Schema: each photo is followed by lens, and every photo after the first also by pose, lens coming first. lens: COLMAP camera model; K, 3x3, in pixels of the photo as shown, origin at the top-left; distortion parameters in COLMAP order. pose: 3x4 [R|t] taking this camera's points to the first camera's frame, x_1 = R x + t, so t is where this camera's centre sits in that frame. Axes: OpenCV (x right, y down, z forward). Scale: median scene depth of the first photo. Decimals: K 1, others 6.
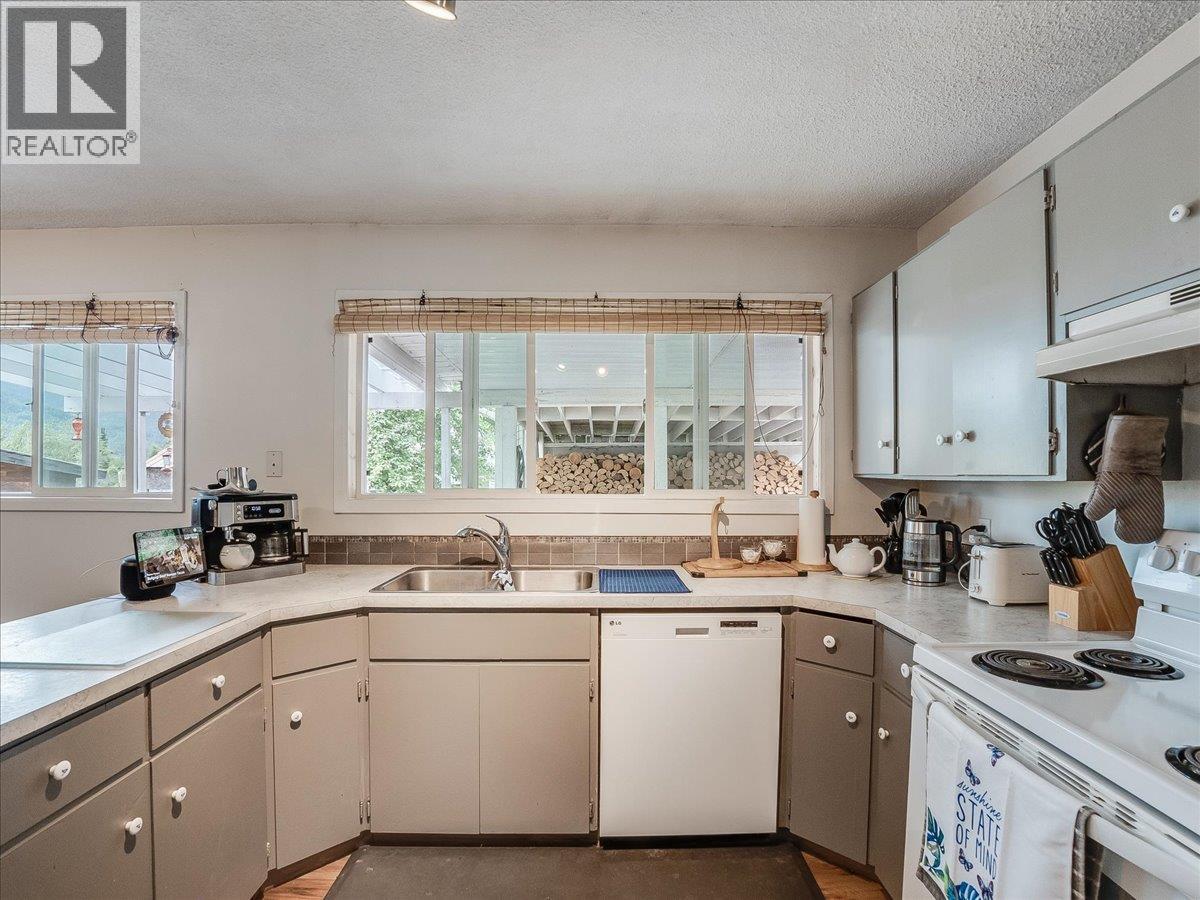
lens RADIAL K [[581.5, 0, 594.1], [0, 581.5, 467.9], [0, 0, 1]] dist [-0.041298, 0.001147]
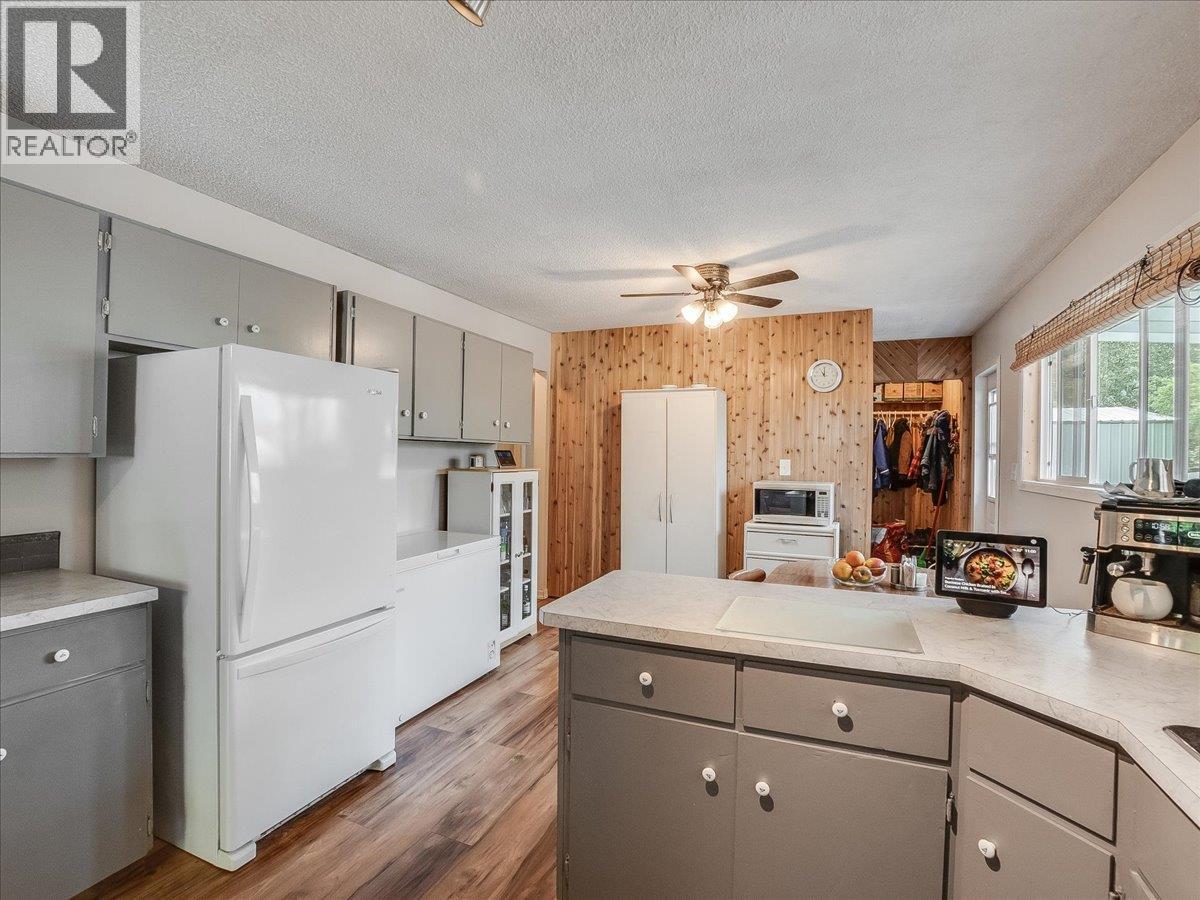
lens RADIAL K [[581.5, 0, 599.8], [0, 581.5, 448.3], [0, 0, 1]] dist [-0.041298, 0.001147]
pose [[-0.381314, -0.016605, -0.924296, 0.181302], [-0.005128, 0.999861, -0.015846, 0.000135], [0.924431, -0.001302, -0.381347, 0.631440]]
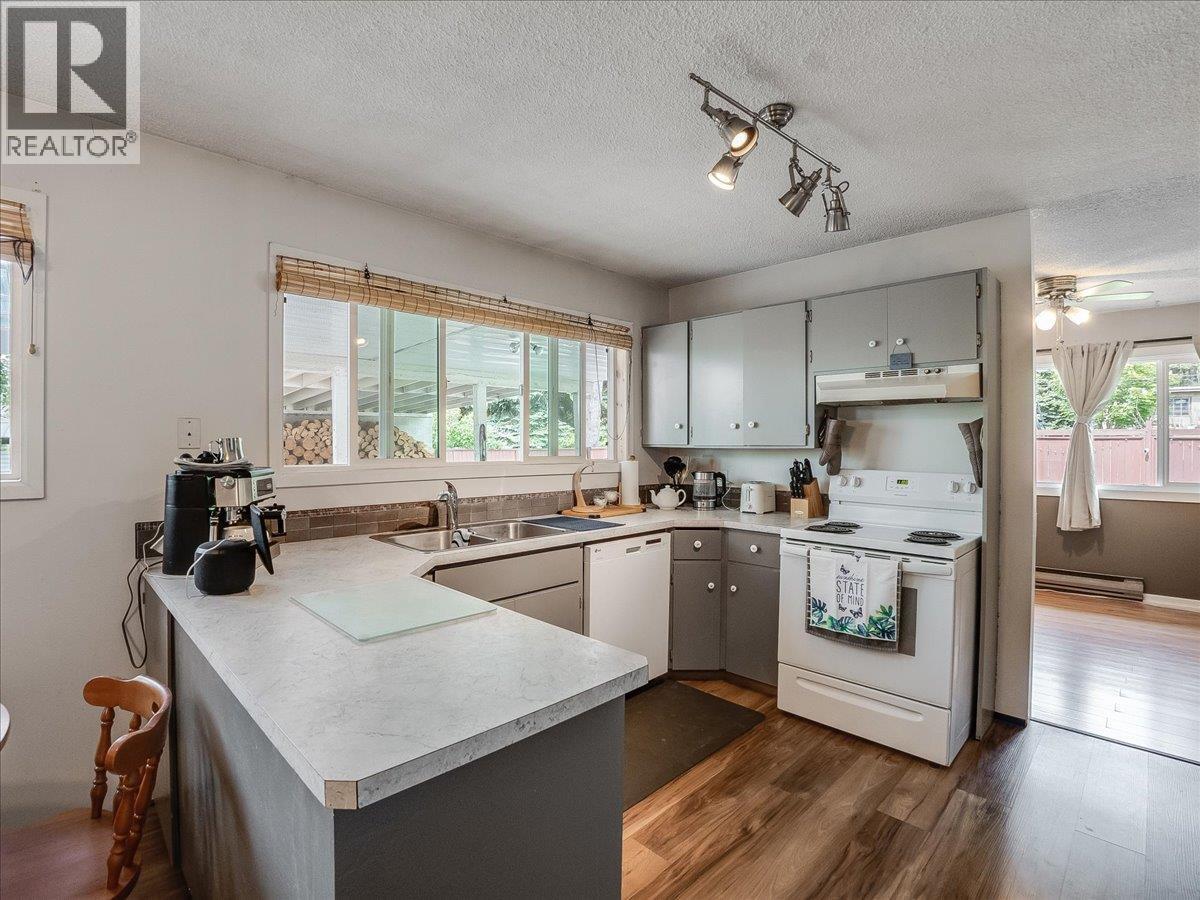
lens RADIAL K [[581.5, 0, 593.1], [0, 581.5, 443.3], [0, 0, 1]] dist [-0.041298, 0.001147]
pose [[0.719883, 0.001054, 0.694095, -0.760000], [-0.008167, 0.999942, 0.006952, -0.002922], [-0.694047, -0.010674, 0.719850, -0.008060]]
